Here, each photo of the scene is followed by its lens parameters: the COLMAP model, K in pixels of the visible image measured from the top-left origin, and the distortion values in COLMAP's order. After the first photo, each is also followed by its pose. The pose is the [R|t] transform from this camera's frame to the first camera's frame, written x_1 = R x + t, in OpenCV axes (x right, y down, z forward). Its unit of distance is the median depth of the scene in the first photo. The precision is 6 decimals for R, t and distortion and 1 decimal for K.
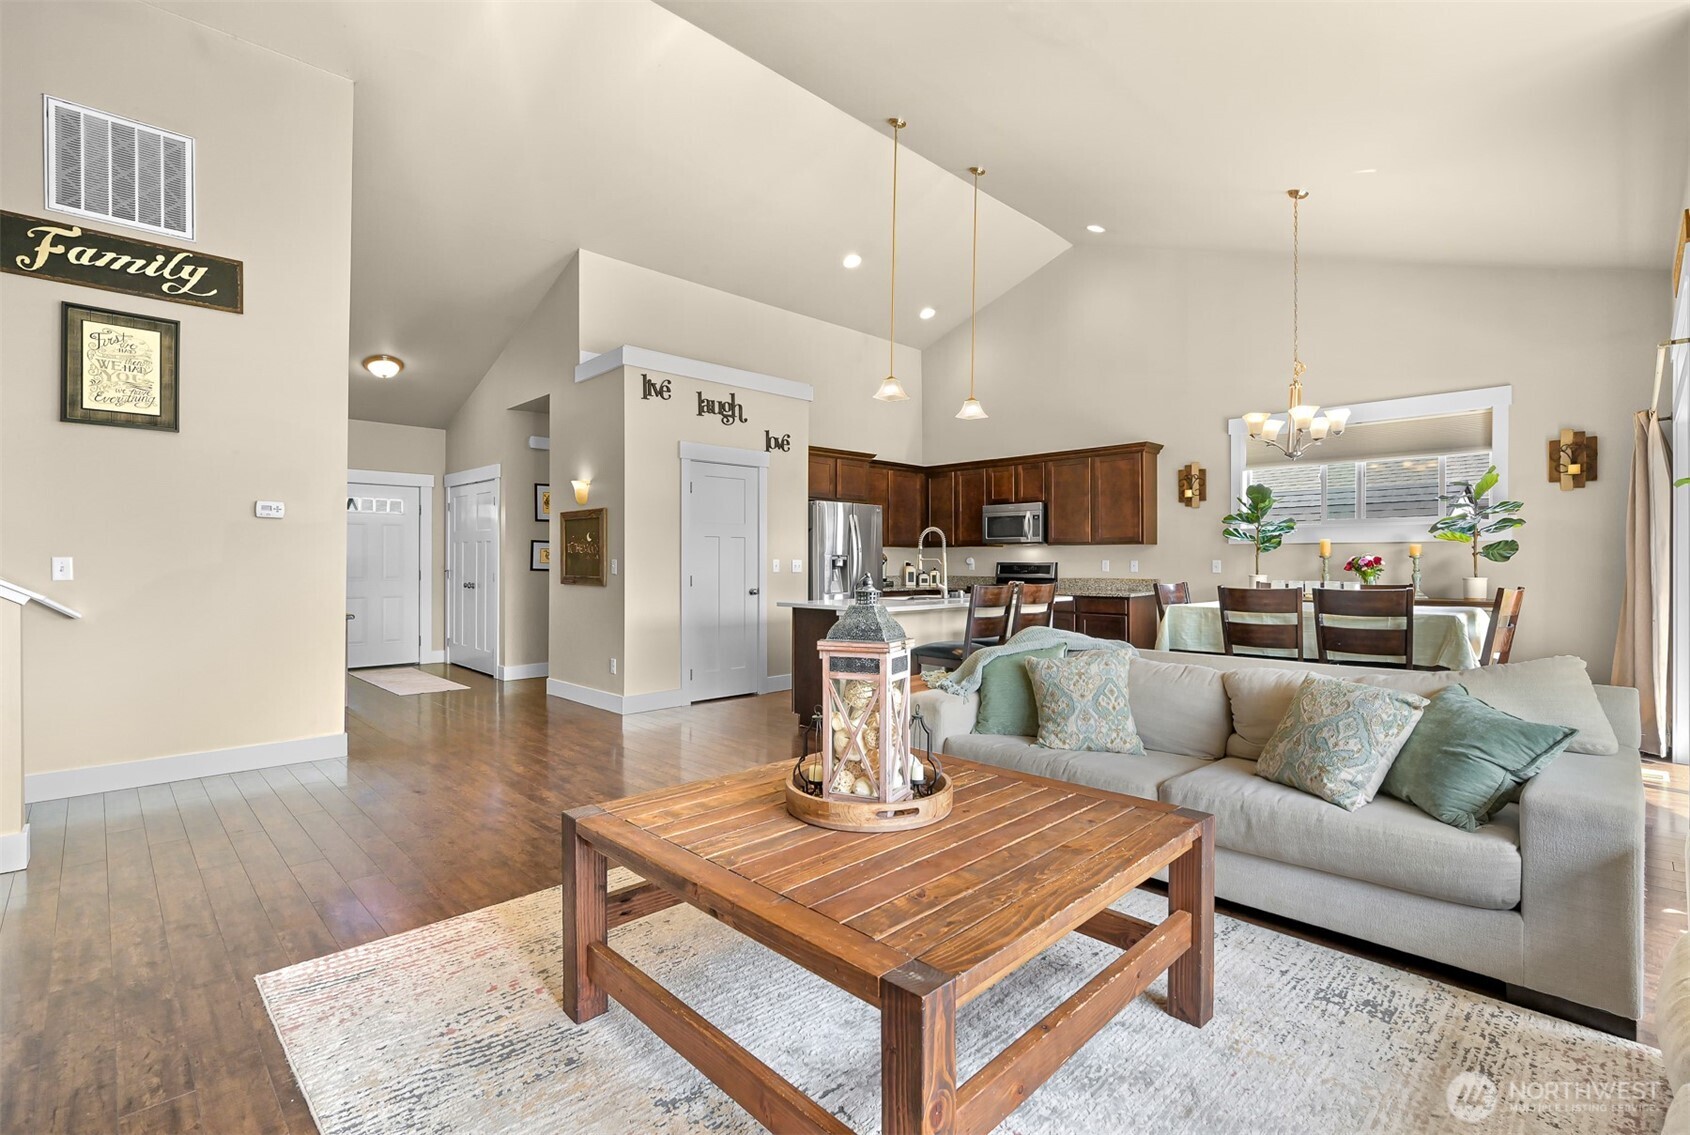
lens RADIAL K [[778.0, 0, 845.0], [0, 778.0, 567.5], [0, 0, 1]] dist [-0.007497, -0.000079]
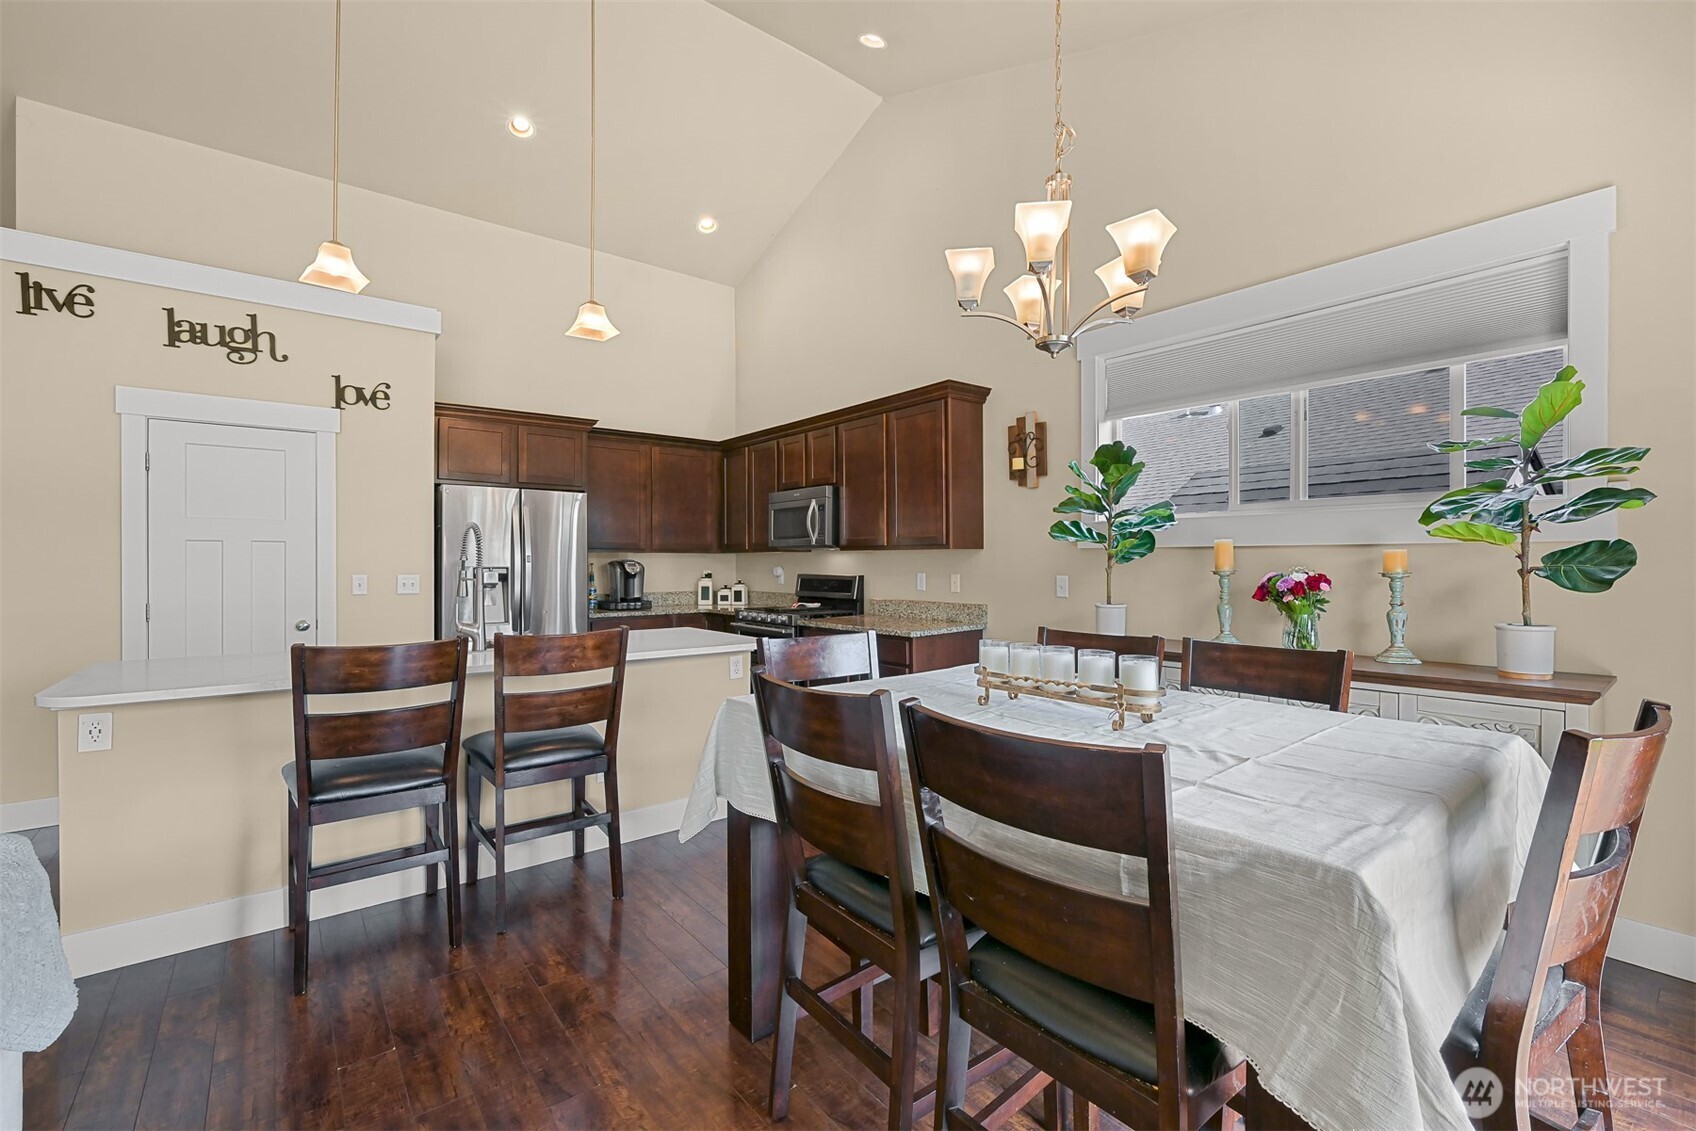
lens RADIAL K [[727.1, 0, 848.0], [0, 727.1, 565.5], [0, 0, 1]] dist [-0.000875, -0.000014]
pose [[0.994836, -0.002200, -0.101474, 0.394675], [0.002116, 0.999997, -0.000936, -0.017890], [0.101476, 0.000717, 0.994838, 0.458870]]
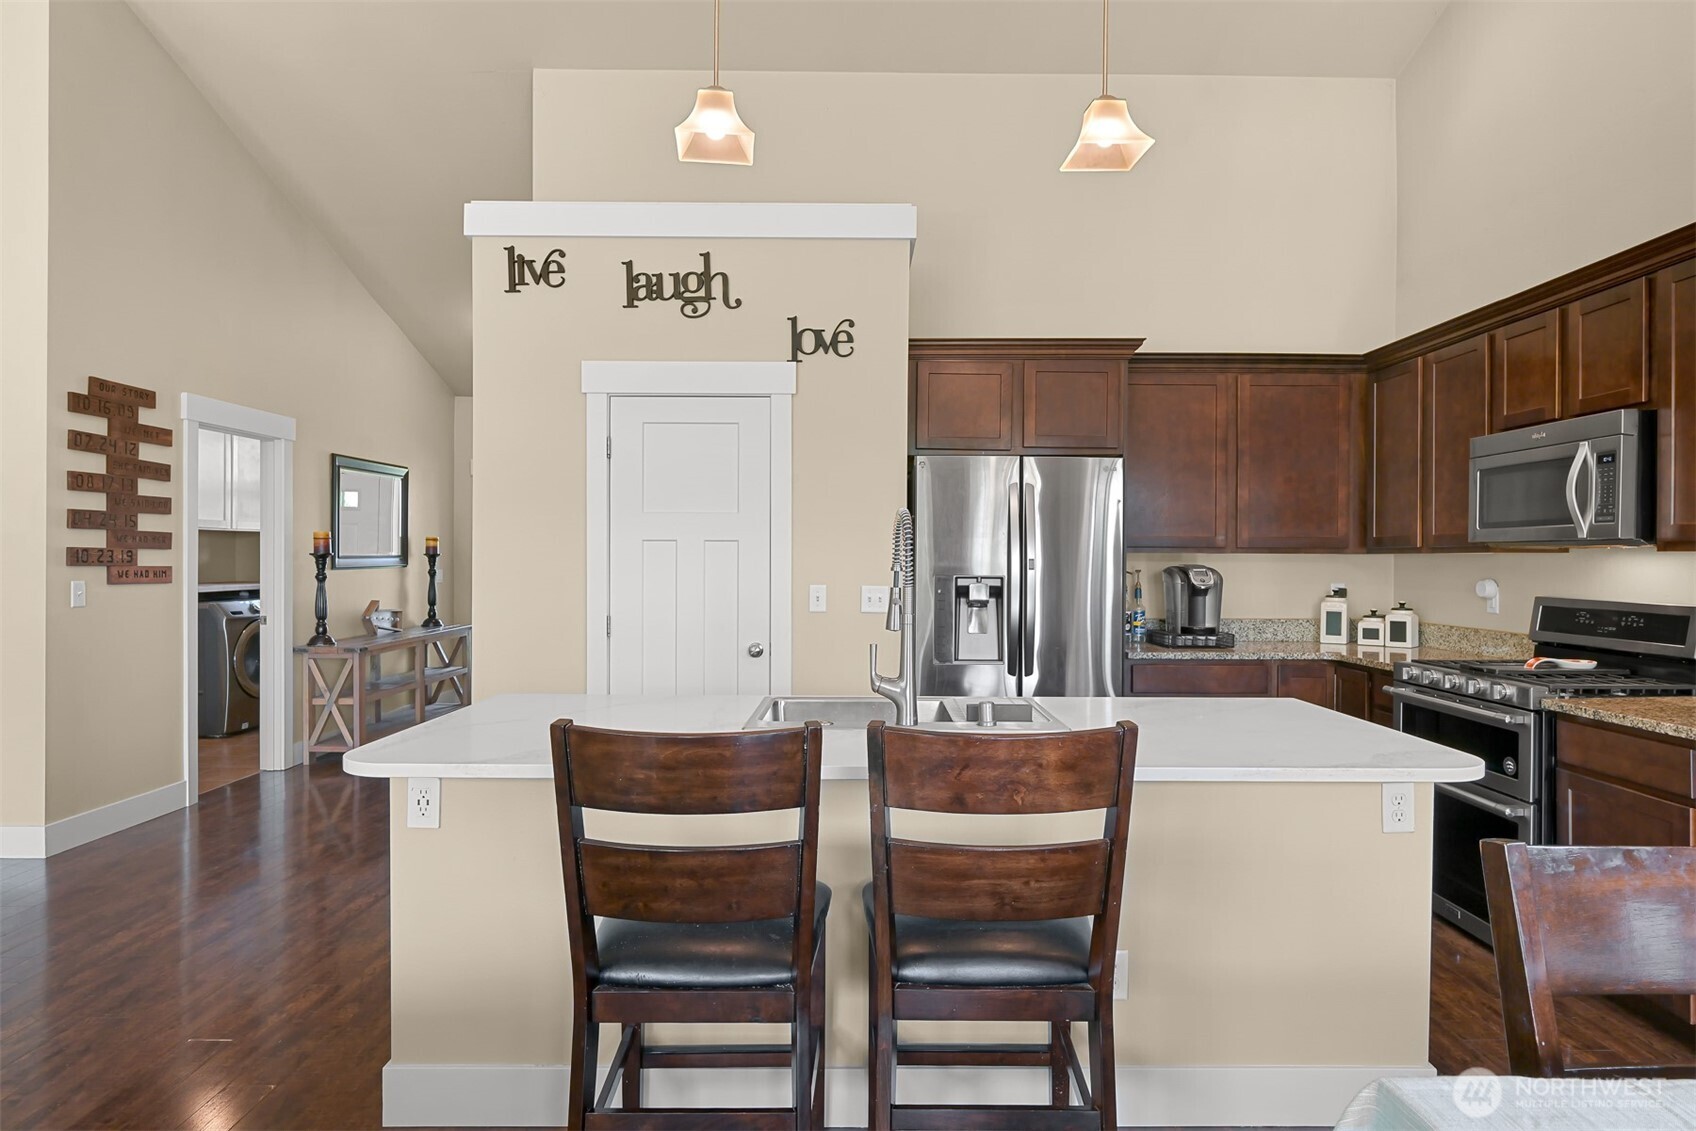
lens RADIAL K [[944.7, 0, 866.4], [0, 944.7, 563.3], [0, 0, 1]] dist [-0.002605, -0.001241]
pose [[0.724094, 0.005431, -0.689680, 0.346959], [-0.007339, 0.999973, 0.000170, -0.025527], [0.689662, 0.004939, 0.724115, 0.629843]]
